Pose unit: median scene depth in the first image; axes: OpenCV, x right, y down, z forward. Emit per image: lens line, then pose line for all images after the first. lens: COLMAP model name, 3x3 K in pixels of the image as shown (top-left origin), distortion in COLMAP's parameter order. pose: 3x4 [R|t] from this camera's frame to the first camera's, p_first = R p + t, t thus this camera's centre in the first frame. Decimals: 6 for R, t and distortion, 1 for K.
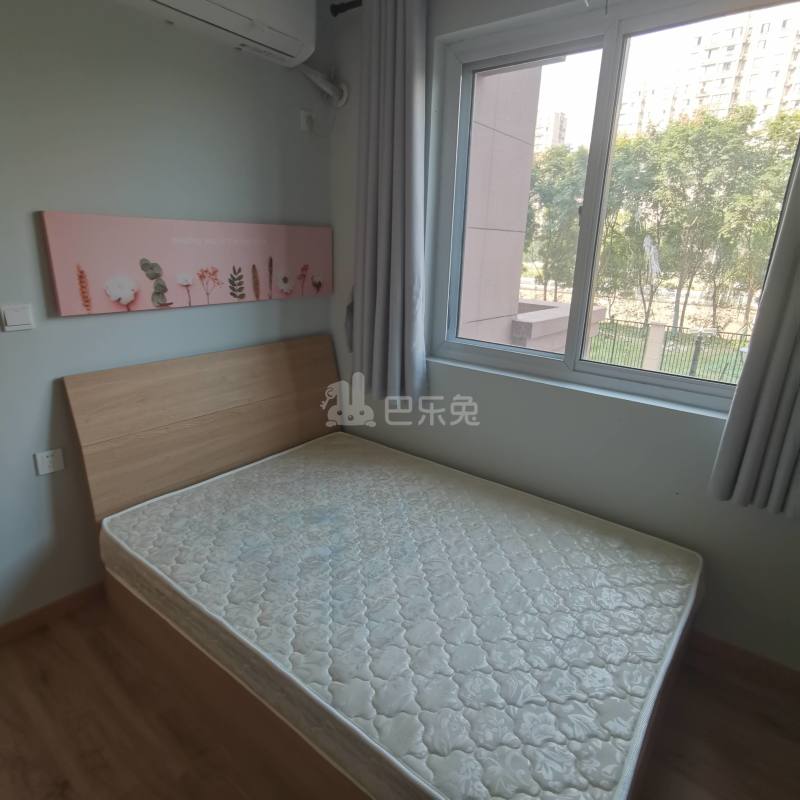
lens RADIAL K [[519.3, 0, 402.6], [0, 519.3, 402.4], [0, 0, 1]] dist [-0.045797, 0.048975]
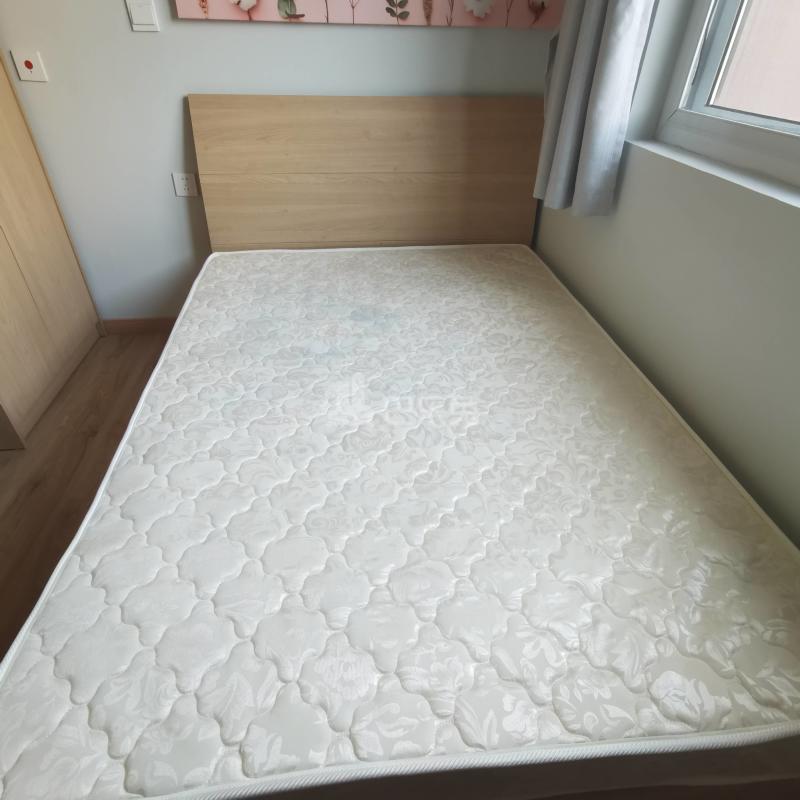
lens RADIAL K [[519.3, 0, 399.8], [0, 519.3, 401.8], [0, 0, 1]] dist [-0.045797, 0.048975]
pose [[0.694733, 0.406700, -0.593246, 0.371771], [-0.208177, 0.903186, 0.375390, 0.023887], [0.688483, -0.137296, 0.712138, 0.397437]]
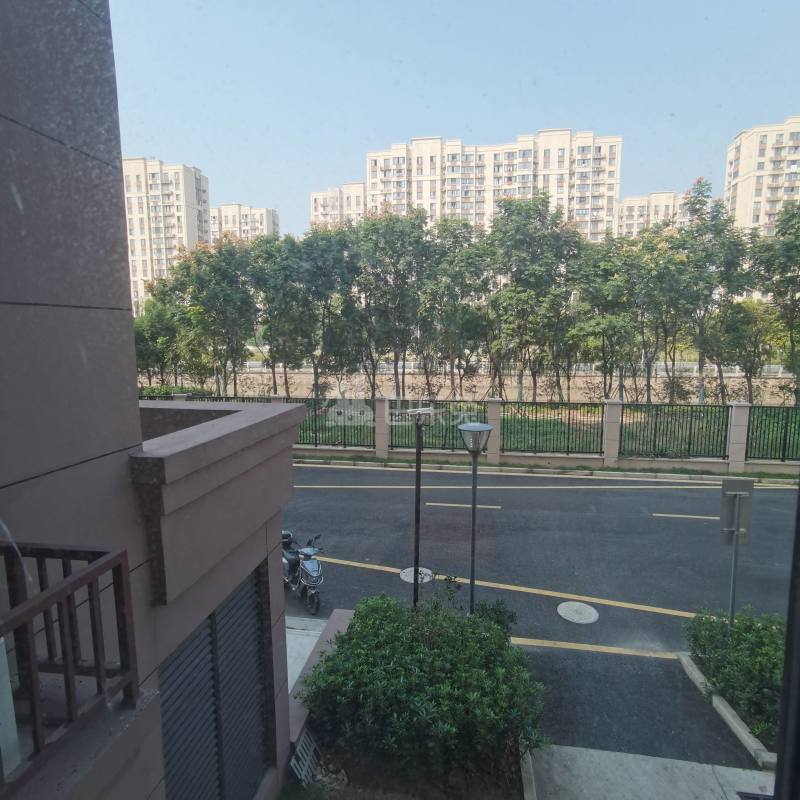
lens RADIAL K [[519.3, 0, 399.2], [0, 519.3, 401.3], [0, 0, 1]] dist [-0.045797, 0.048975]
pose [[0.881064, -0.102032, 0.461860, 0.437761], [0.173026, 0.978303, -0.113950, -0.203482], [-0.440213, 0.180311, 0.879602, 0.691347]]
